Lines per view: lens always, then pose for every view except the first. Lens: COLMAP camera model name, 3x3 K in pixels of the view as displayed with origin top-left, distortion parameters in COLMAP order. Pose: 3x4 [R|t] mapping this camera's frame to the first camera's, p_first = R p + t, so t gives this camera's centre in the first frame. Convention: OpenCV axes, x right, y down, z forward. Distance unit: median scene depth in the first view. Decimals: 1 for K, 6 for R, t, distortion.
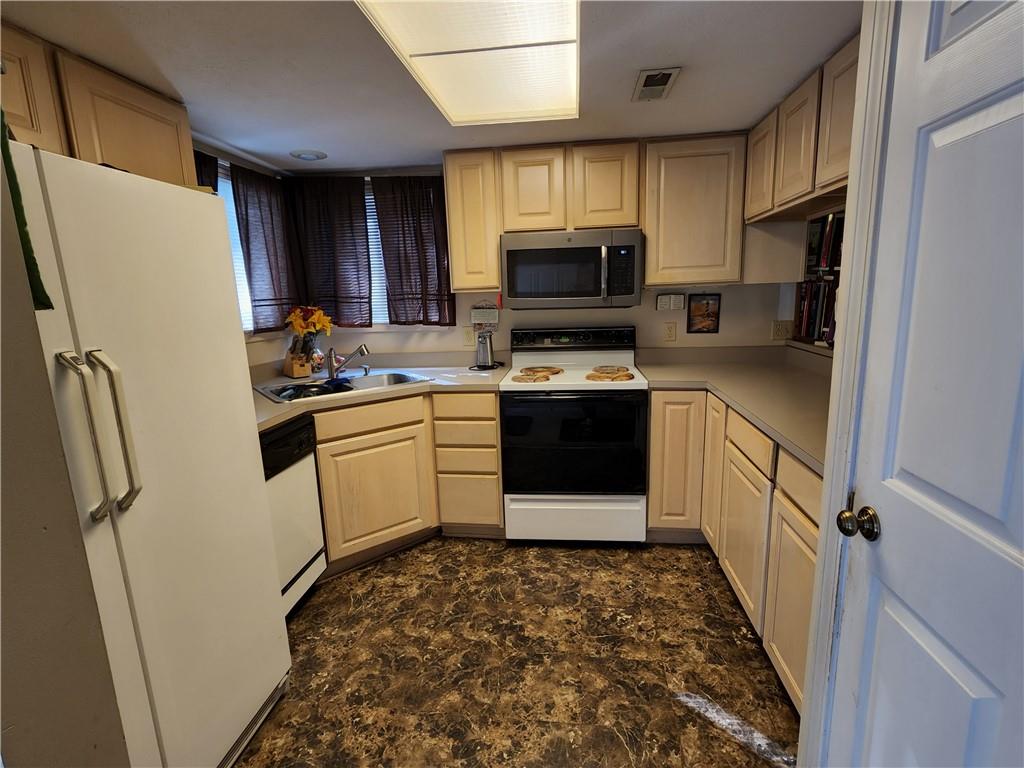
lens RADIAL K [[488.0, 0, 512.8], [0, 488.0, 384.2], [0, 0, 1]] dist [-0.001353, -0.000318]
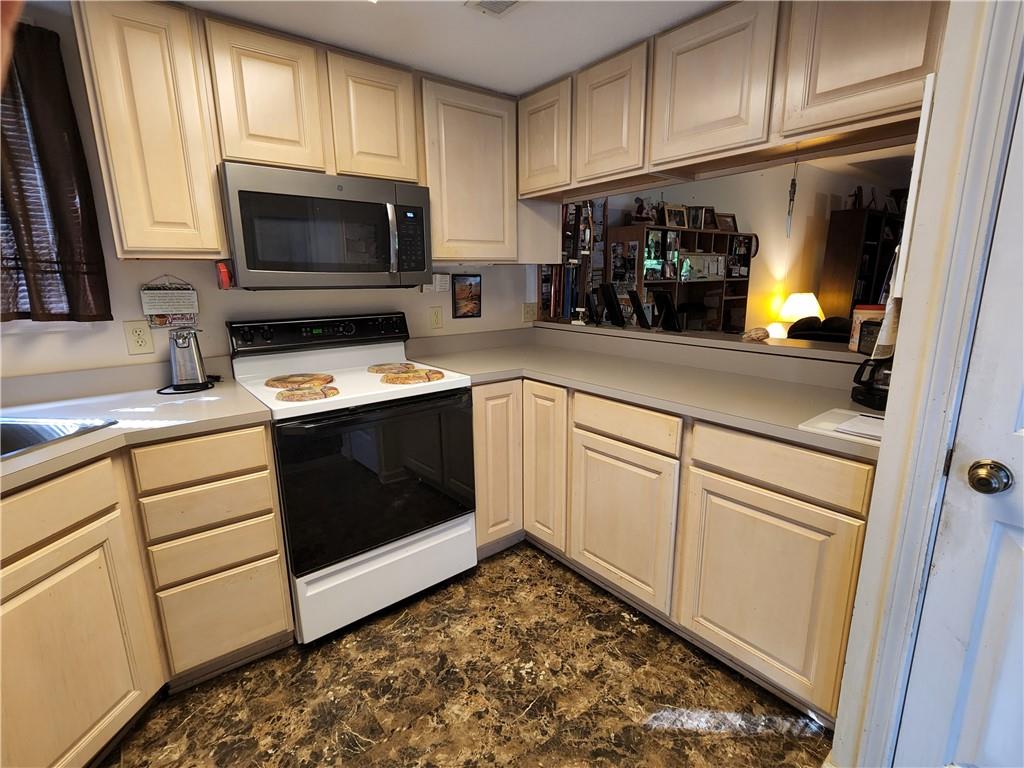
lens RADIAL K [[489.3, 0, 512.4], [0, 489.3, 385.2], [0, 0, 1]] dist [0.001043, -0.002345]
pose [[0.697325, -0.129719, 0.704919, -0.242965], [0.119527, 0.990761, 0.064081, -0.033162], [-0.706718, 0.039572, 0.706387, 0.346924]]
